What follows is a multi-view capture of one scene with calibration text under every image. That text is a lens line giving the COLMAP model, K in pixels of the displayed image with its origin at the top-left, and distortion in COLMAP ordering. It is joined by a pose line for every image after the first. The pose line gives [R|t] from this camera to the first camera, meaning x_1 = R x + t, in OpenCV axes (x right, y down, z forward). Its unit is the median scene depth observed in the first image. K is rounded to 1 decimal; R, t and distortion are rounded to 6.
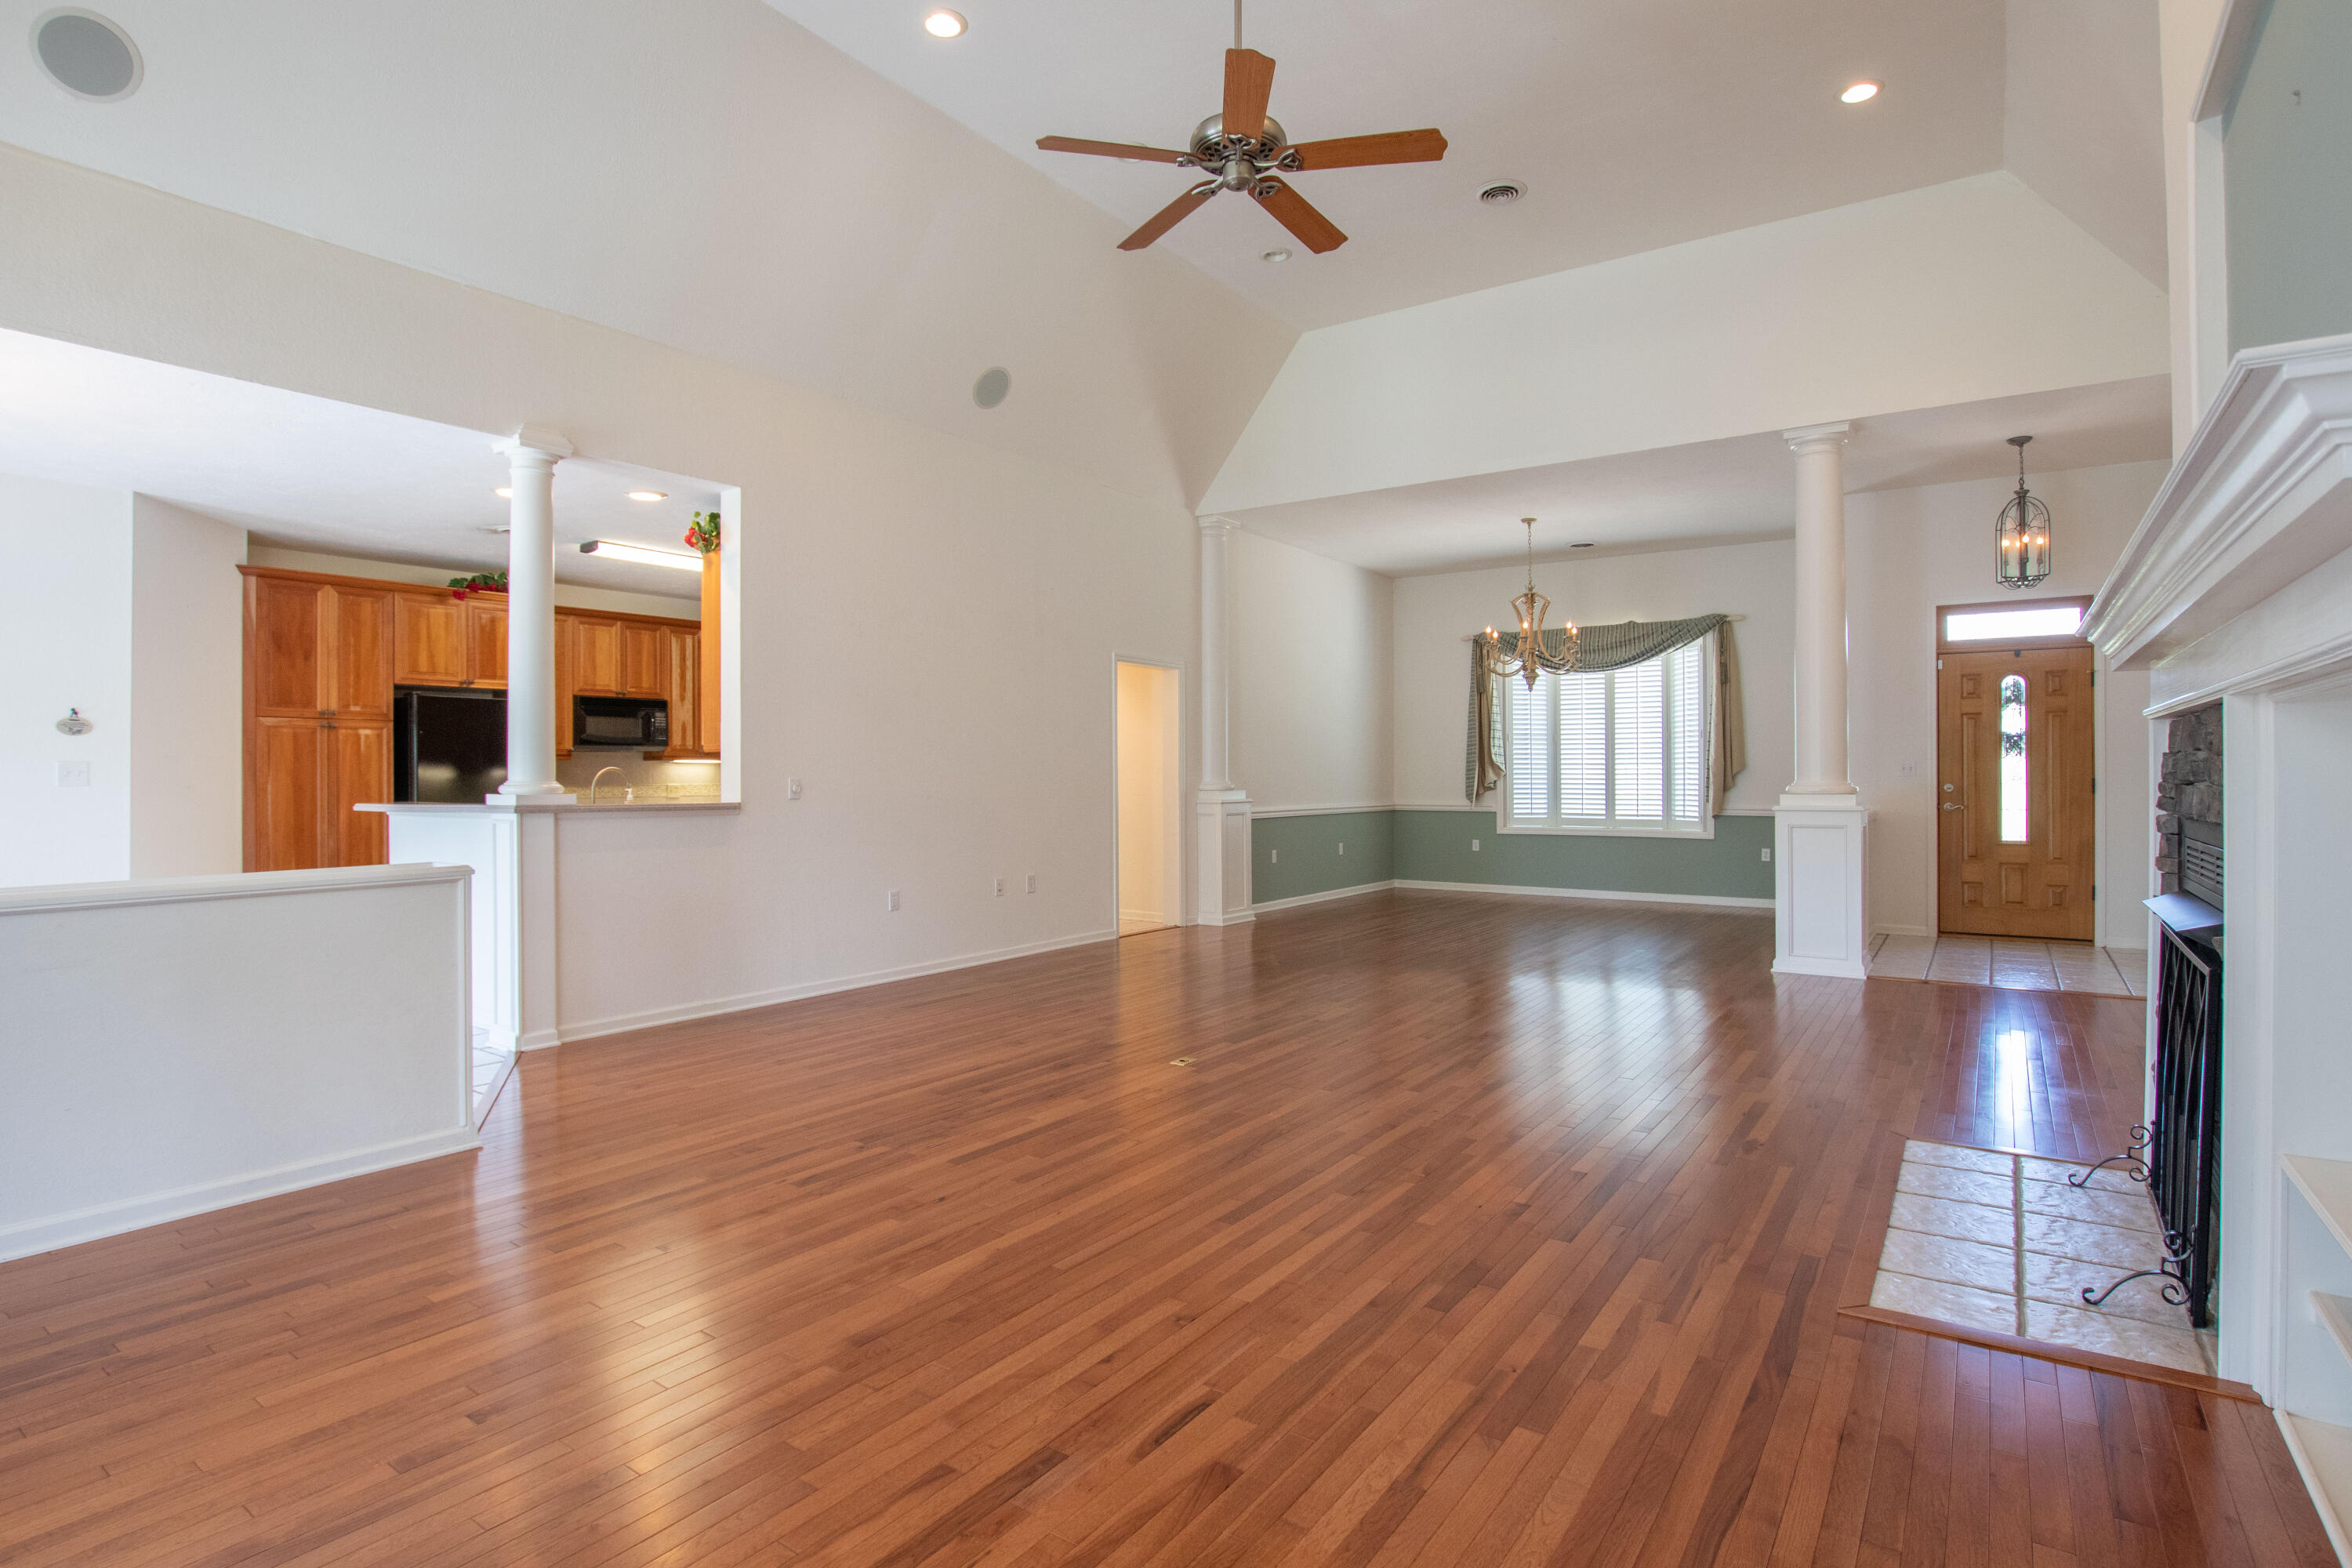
lens RADIAL K [[1184.4, 0, 1176.0], [0, 1184.4, 784.0], [0, 0, 1]] dist [-0.022114, 0.000039]
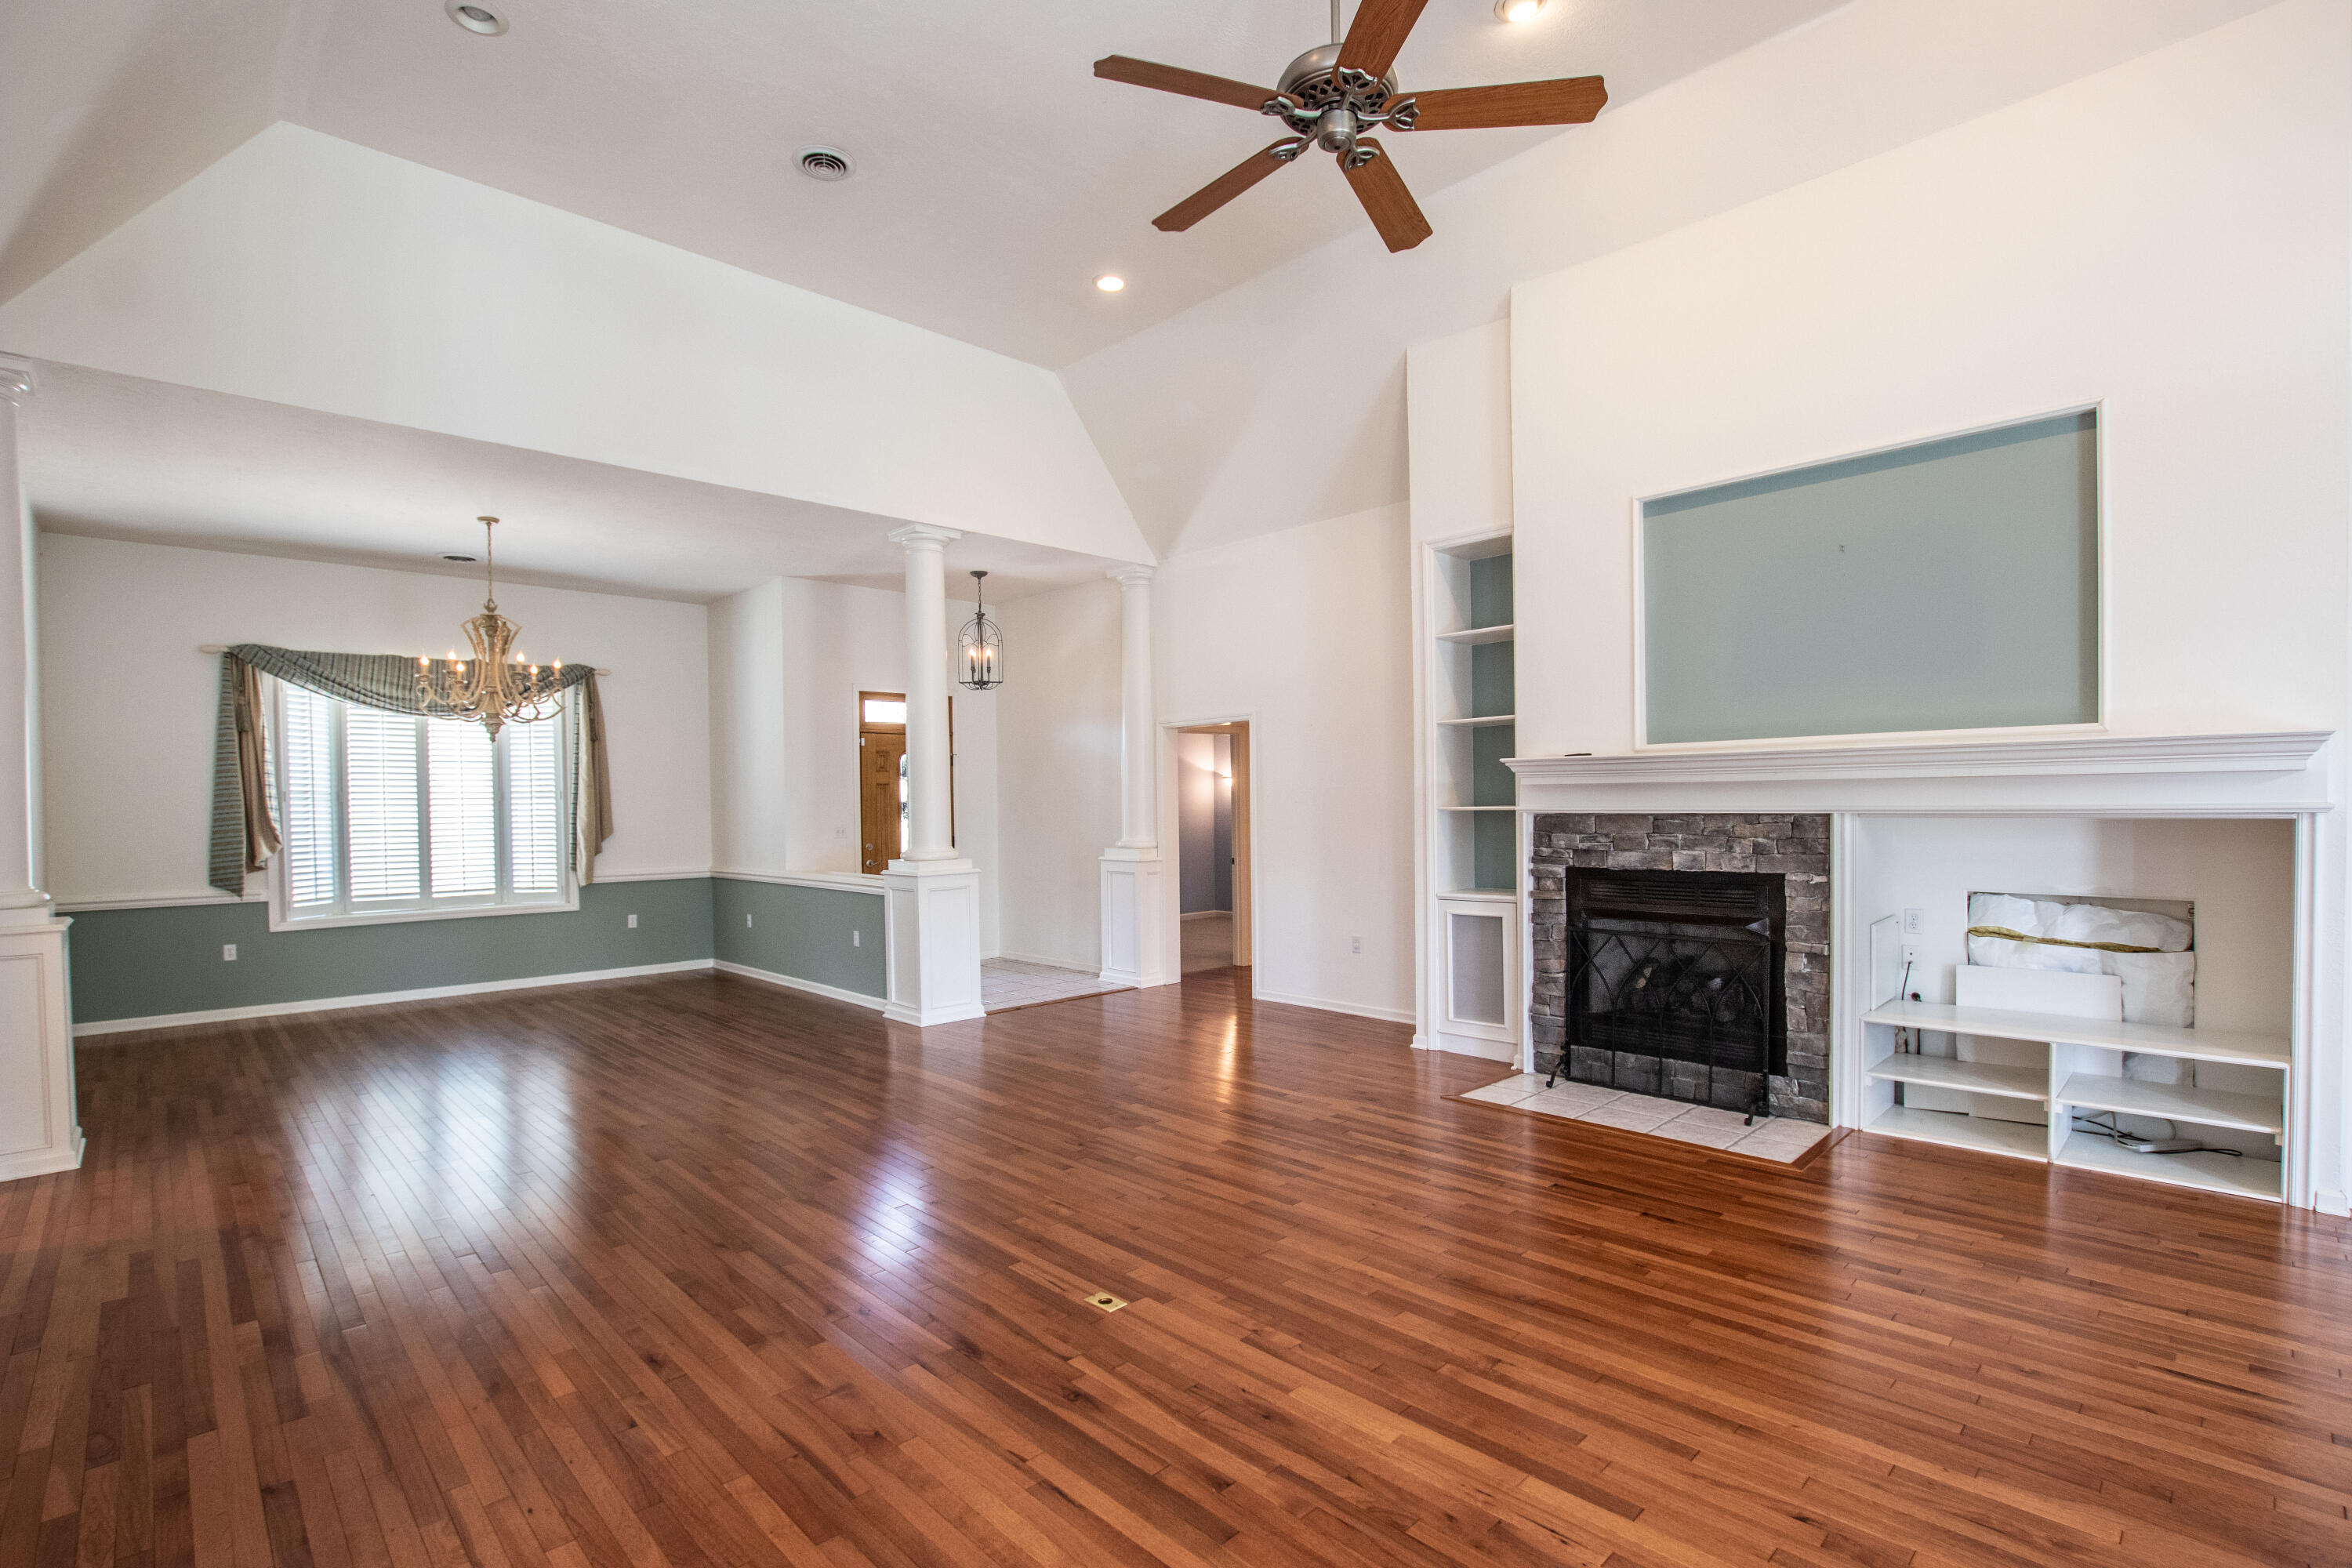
lens RADIAL K [[1093.0, 0, 1167.1], [0, 1093.0, 820.7], [0, 0, 1]] dist [-0.028528, -0.000023]
pose [[0.194377, -0.015692, 0.980801, -0.351624], [0.020683, 0.999715, 0.011895, -0.029740], [-0.980709, 0.017974, 0.194646, 0.493774]]
